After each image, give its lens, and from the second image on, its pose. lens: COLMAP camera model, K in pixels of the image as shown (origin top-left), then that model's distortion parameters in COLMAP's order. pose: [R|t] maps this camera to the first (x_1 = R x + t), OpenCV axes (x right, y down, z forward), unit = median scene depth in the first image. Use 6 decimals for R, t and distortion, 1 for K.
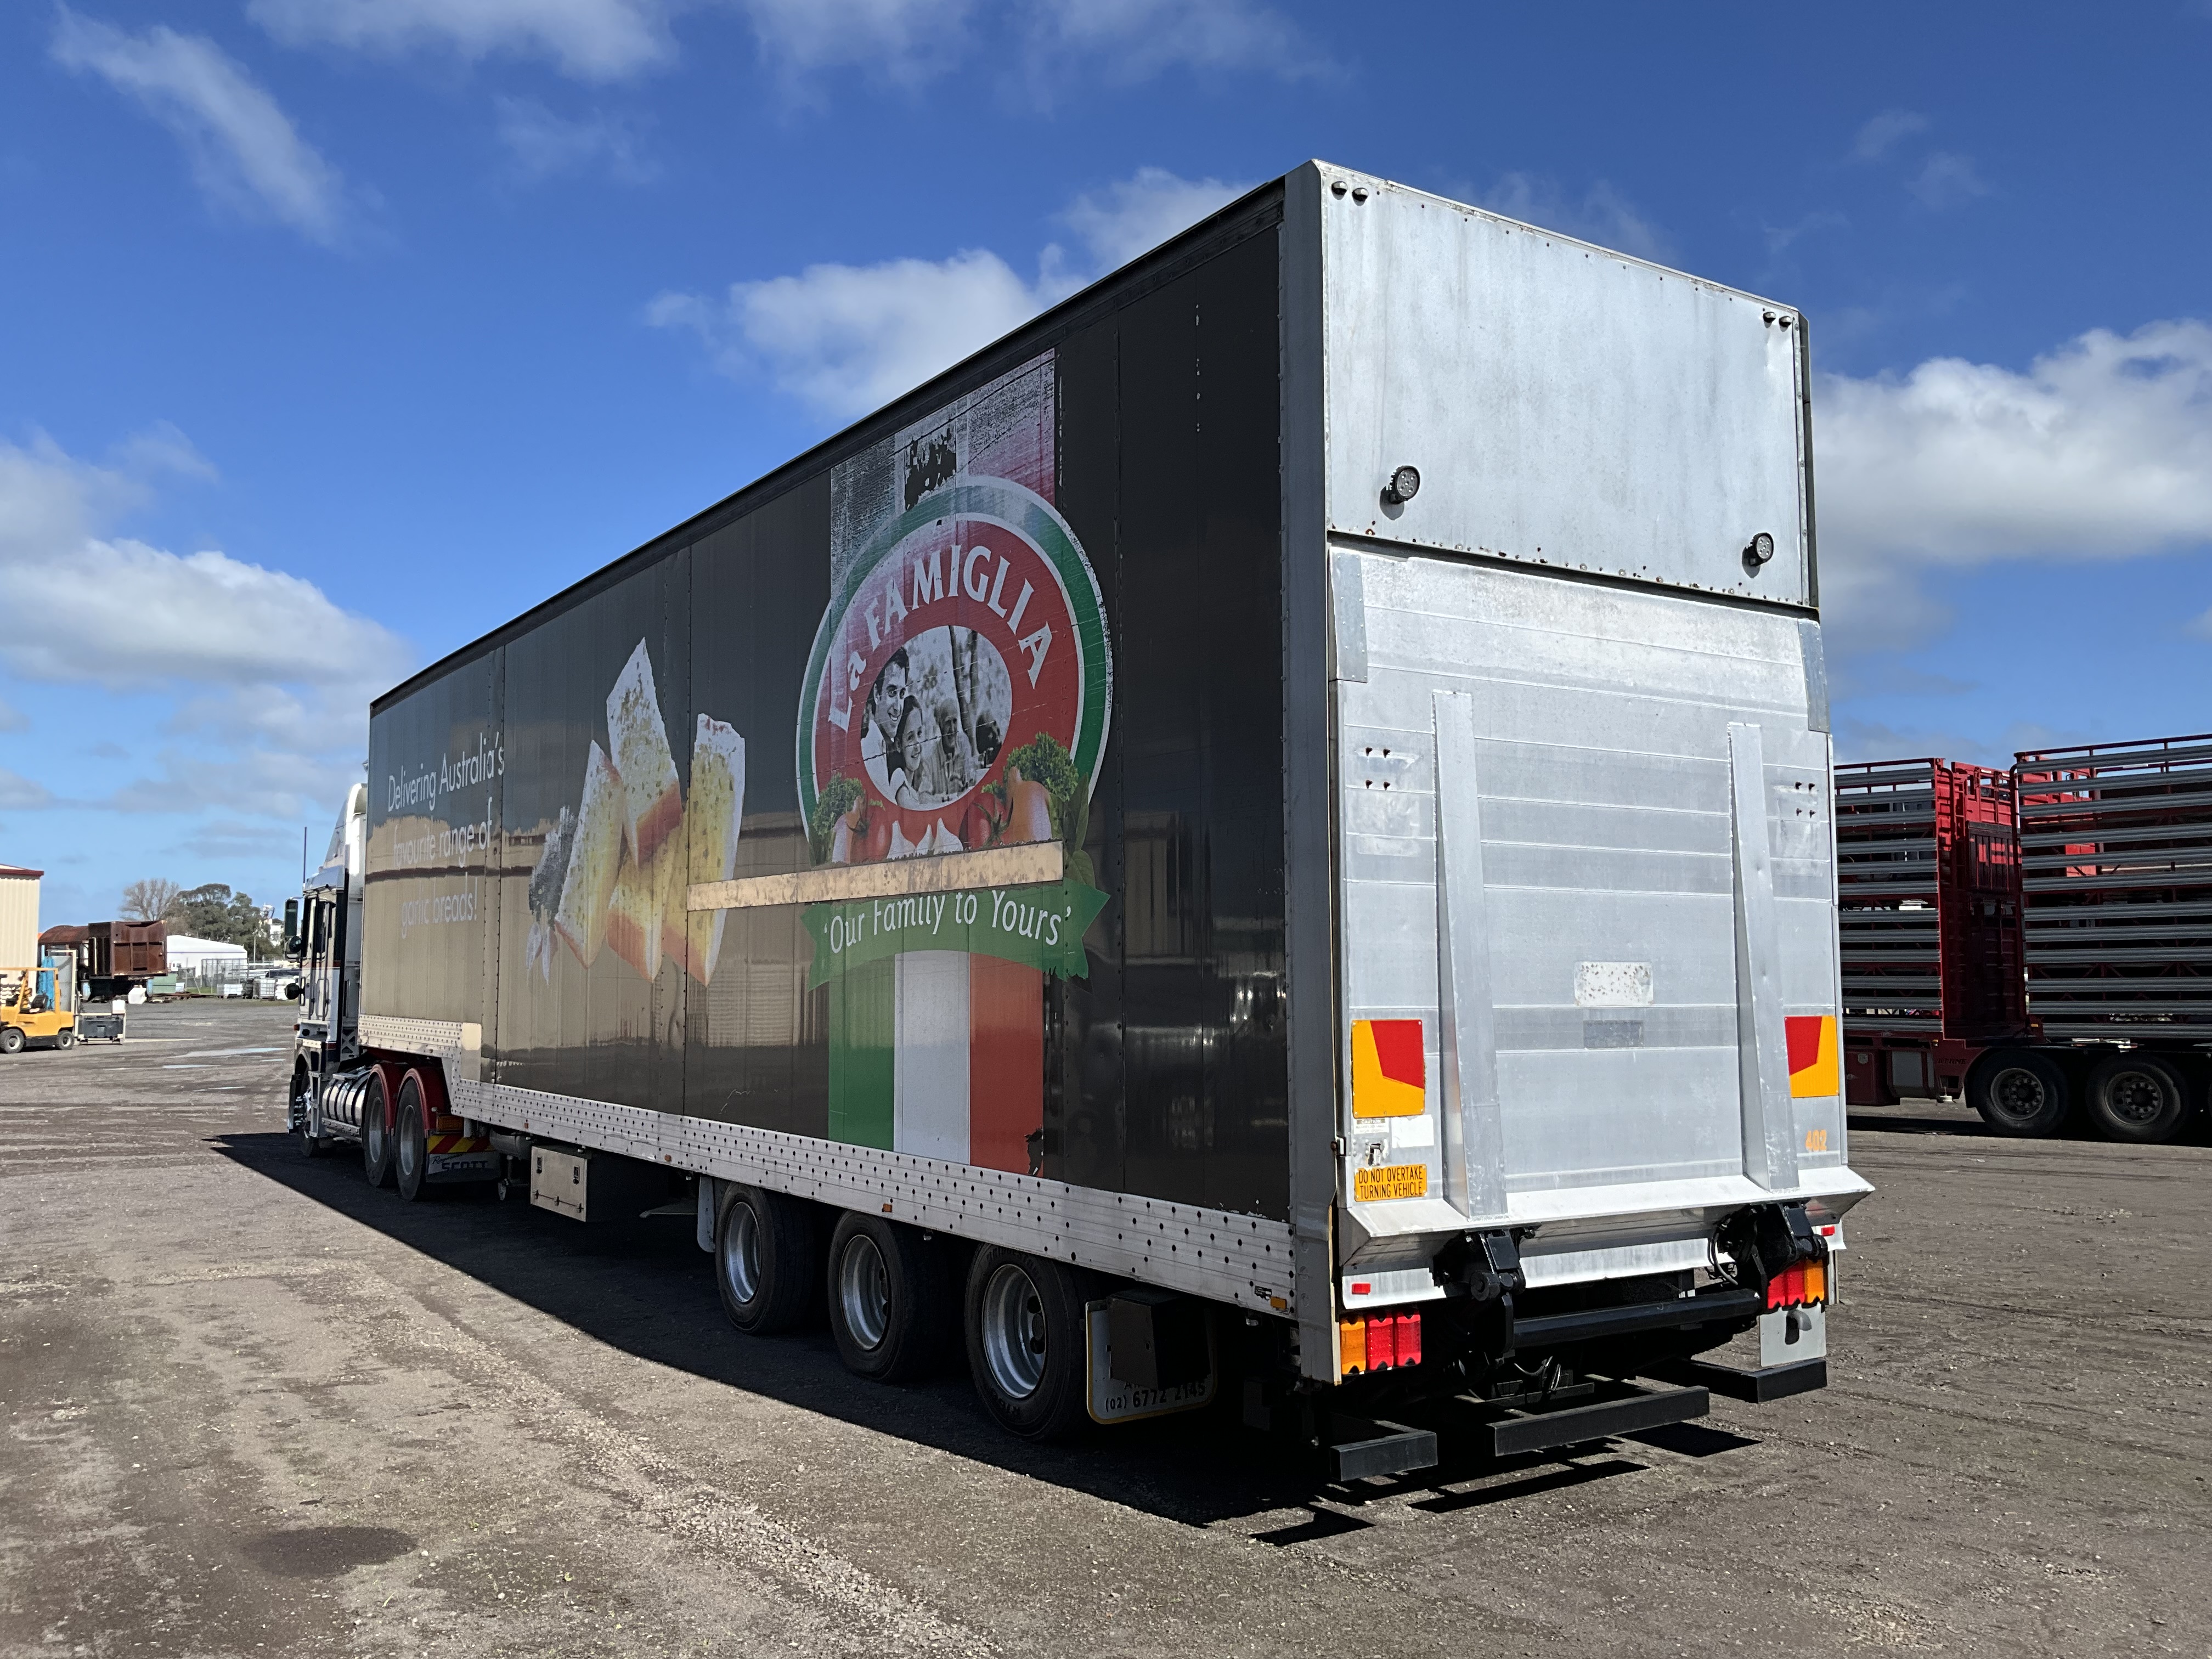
lens RADIAL K [[1833.3, 0, 1114.0], [0, 1833.3, 816.6], [0, 0, 1]] dist [0.077412, -0.044313]
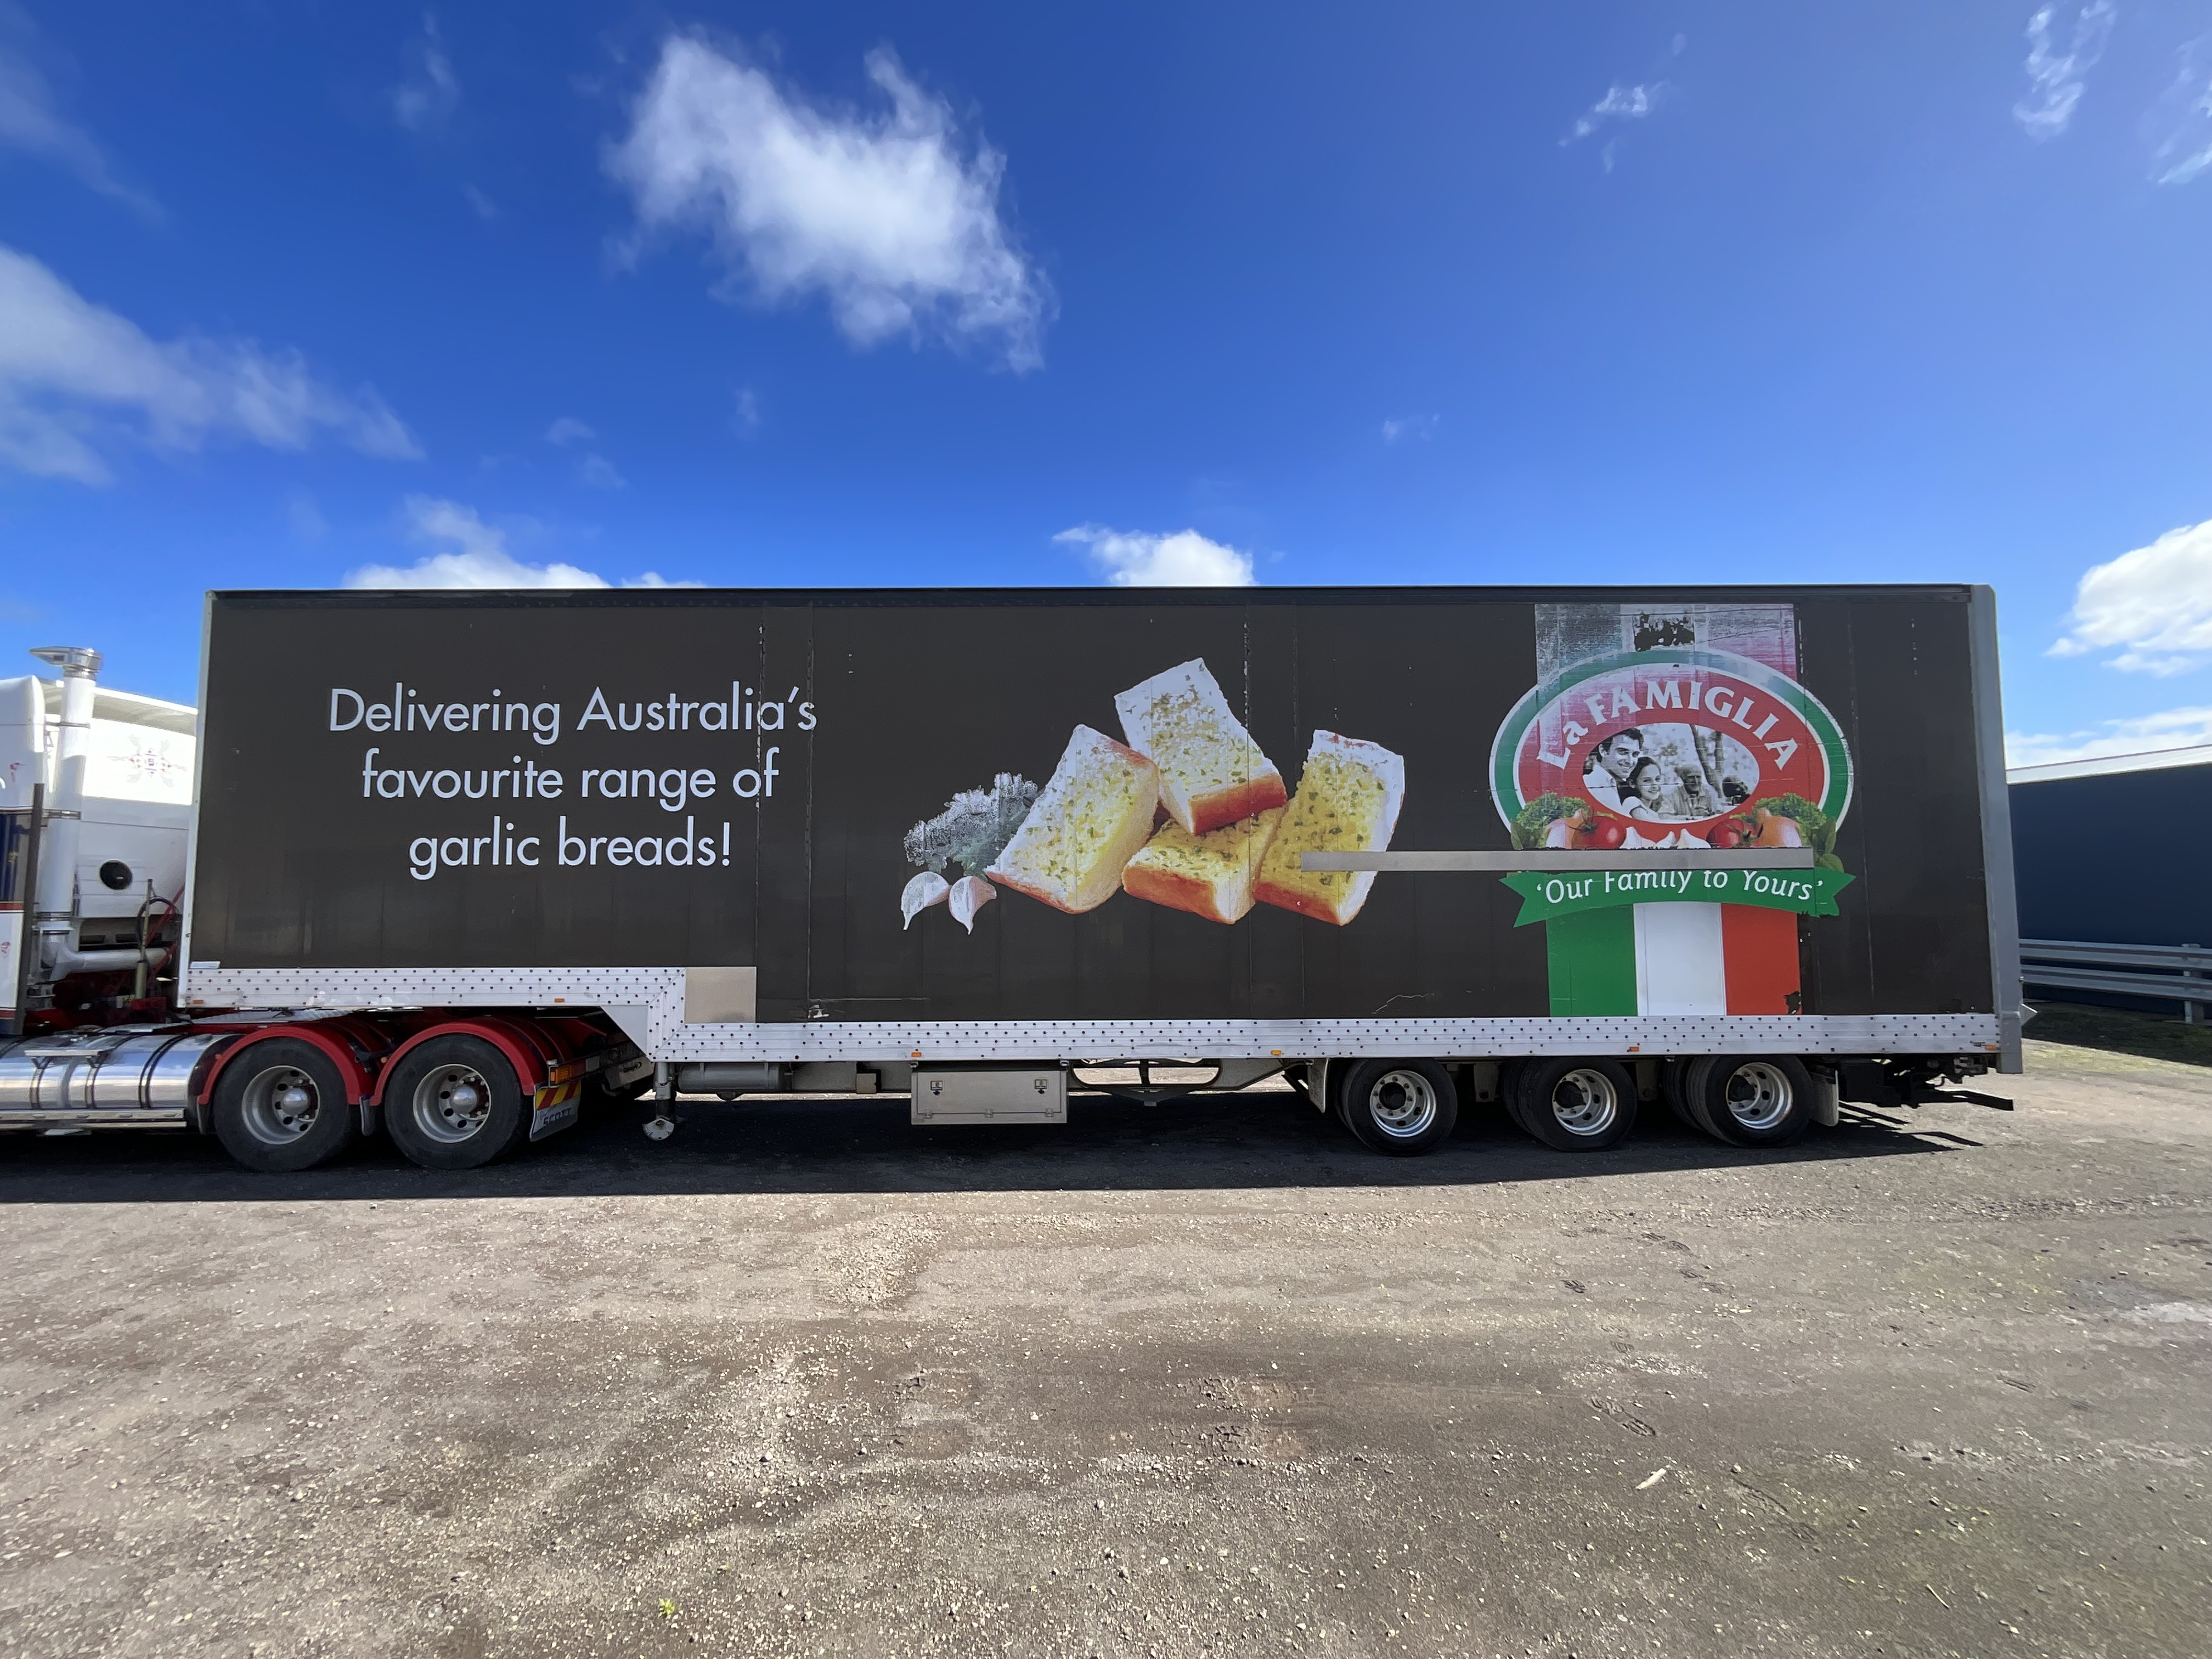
lens RADIAL K [[908.1, 0, 1106.3], [0, 908.1, 816.5], [0, 0, 1]] dist [0.000775, 0.000873]
pose [[0.539900, 0.052125, 0.840113, -1.270051], [-0.066547, 0.997600, -0.019130, 0.048049], [-0.839094, -0.045579, 0.542073, 1.084249]]
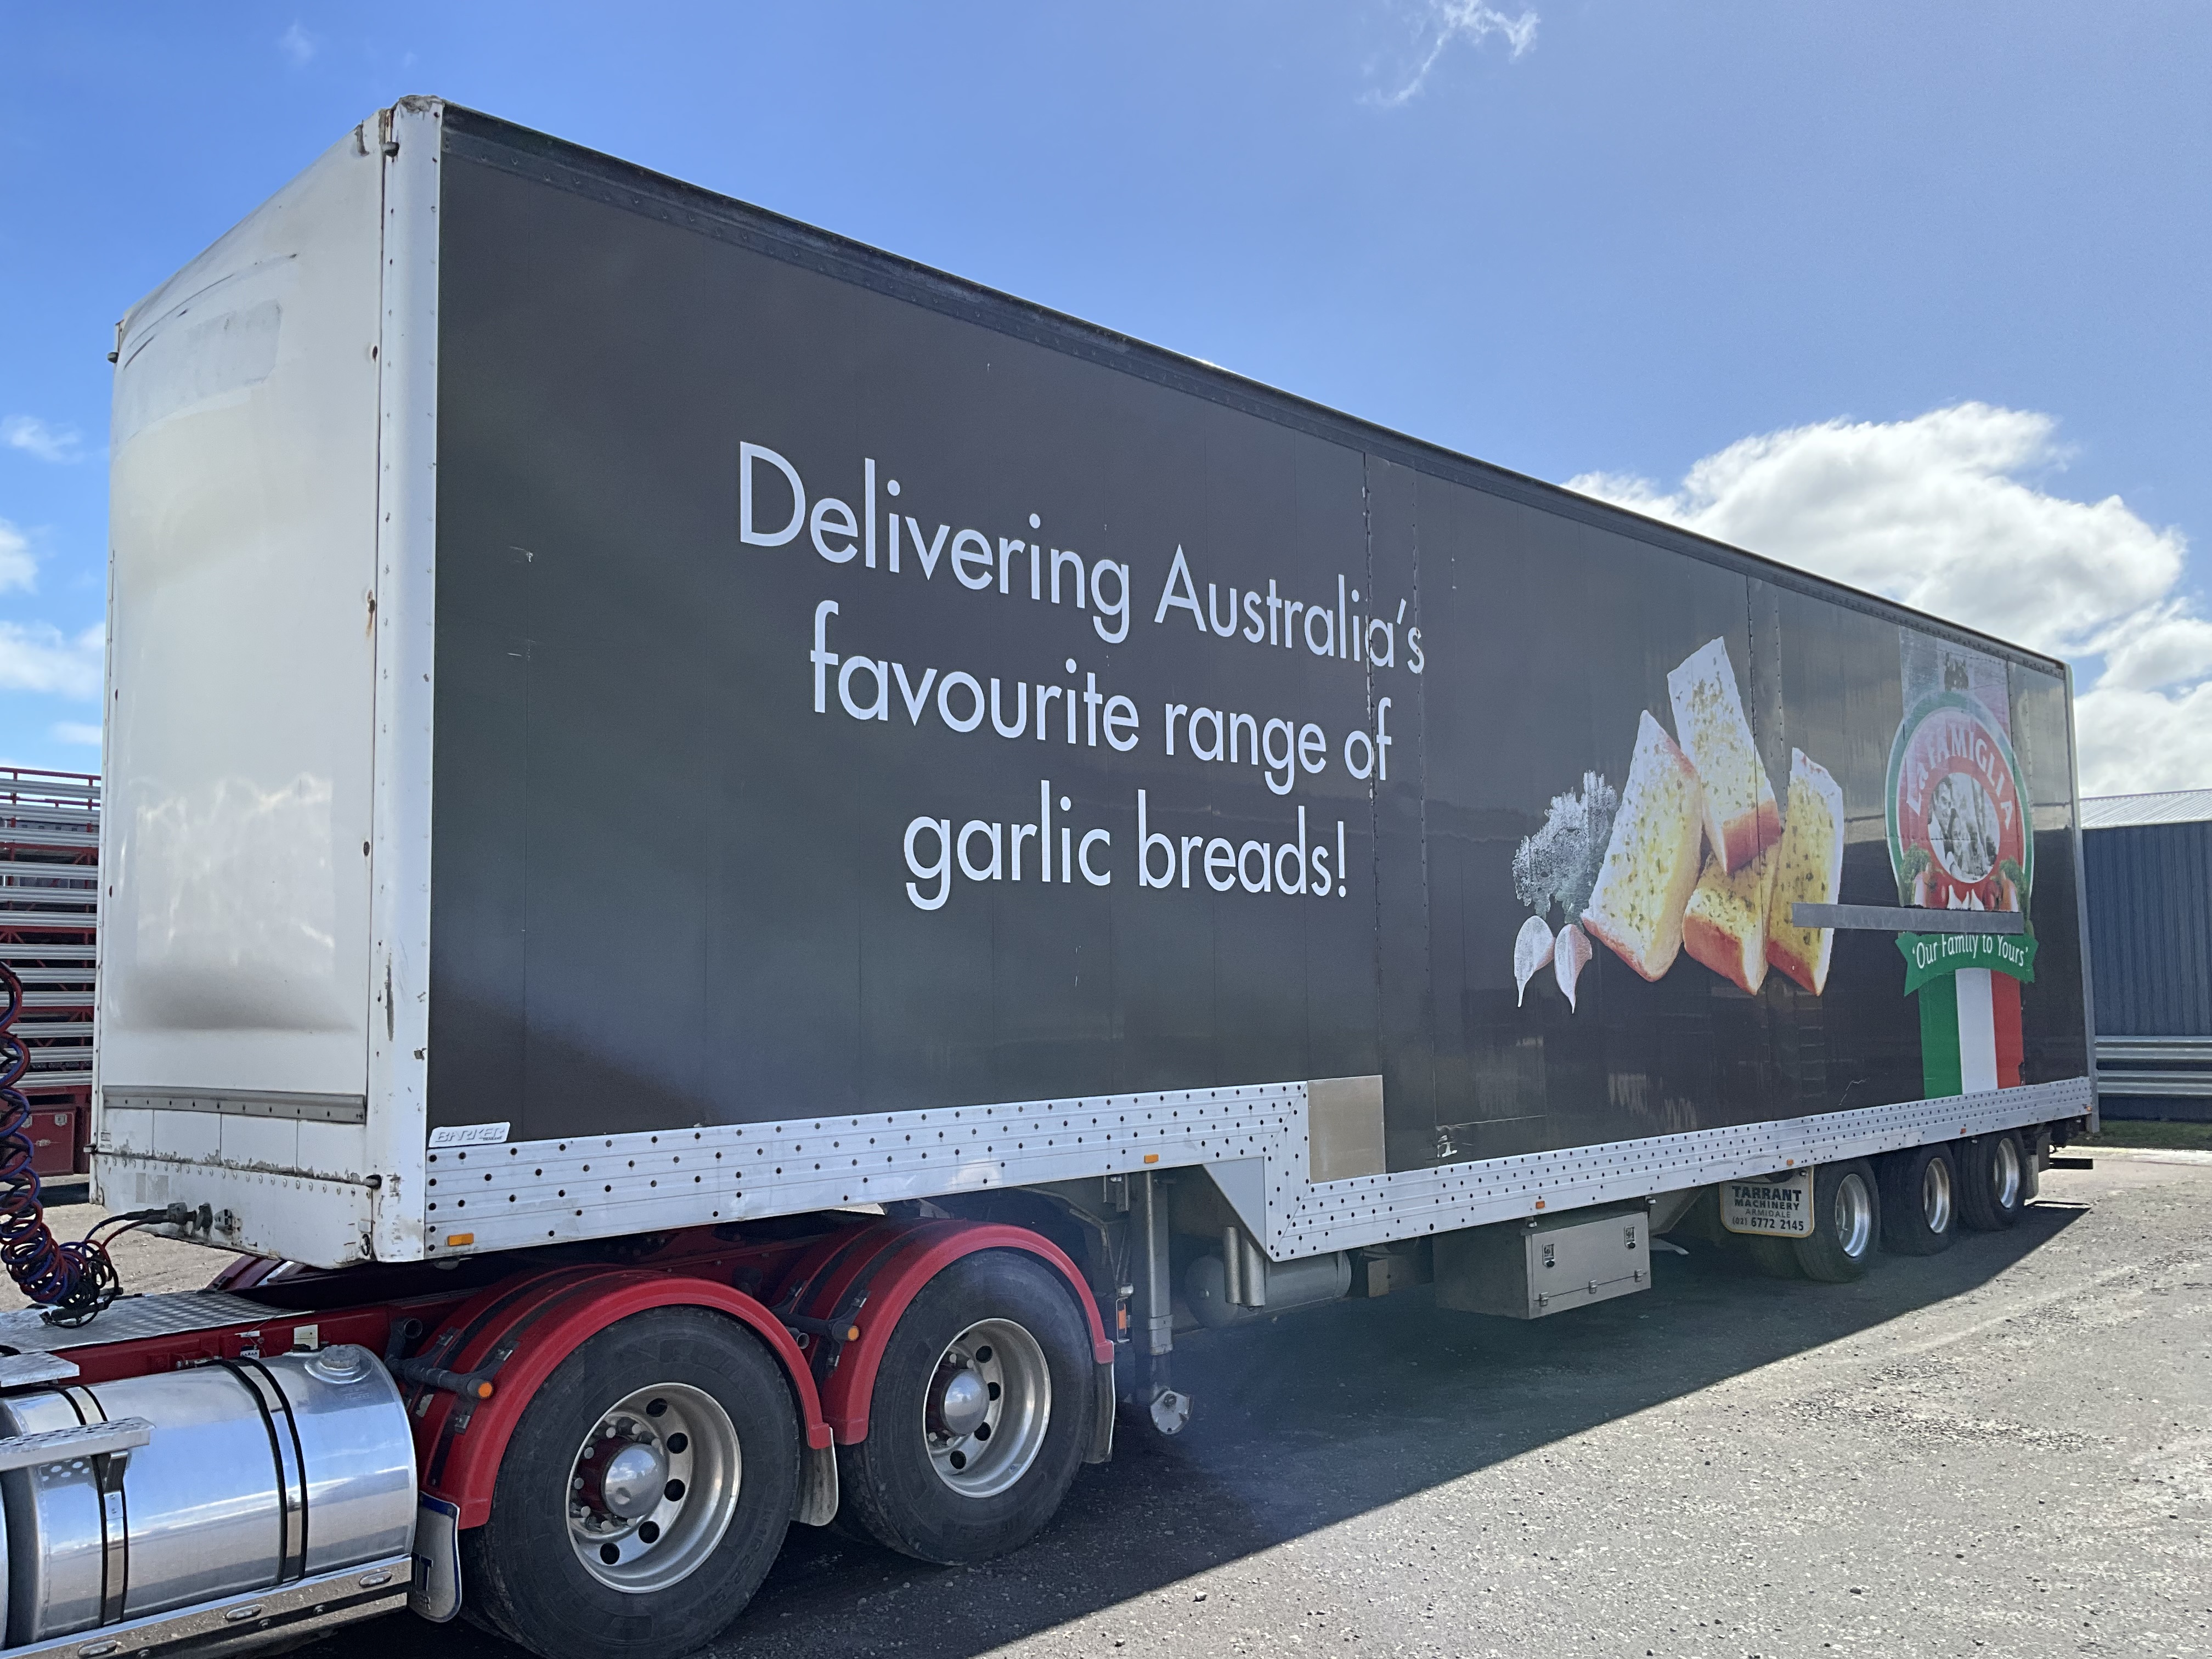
lens RADIAL K [[1833.3, 0, 1106.0], [0, 1833.3, 832.2], [0, 0, 1]] dist [0.077412, -0.044313]
pose [[-0.217844, 0.095188, 0.971331, -1.719079], [-0.059519, 0.992085, -0.110571, 0.200867], [-0.974167, -0.081899, -0.210454, 2.326308]]
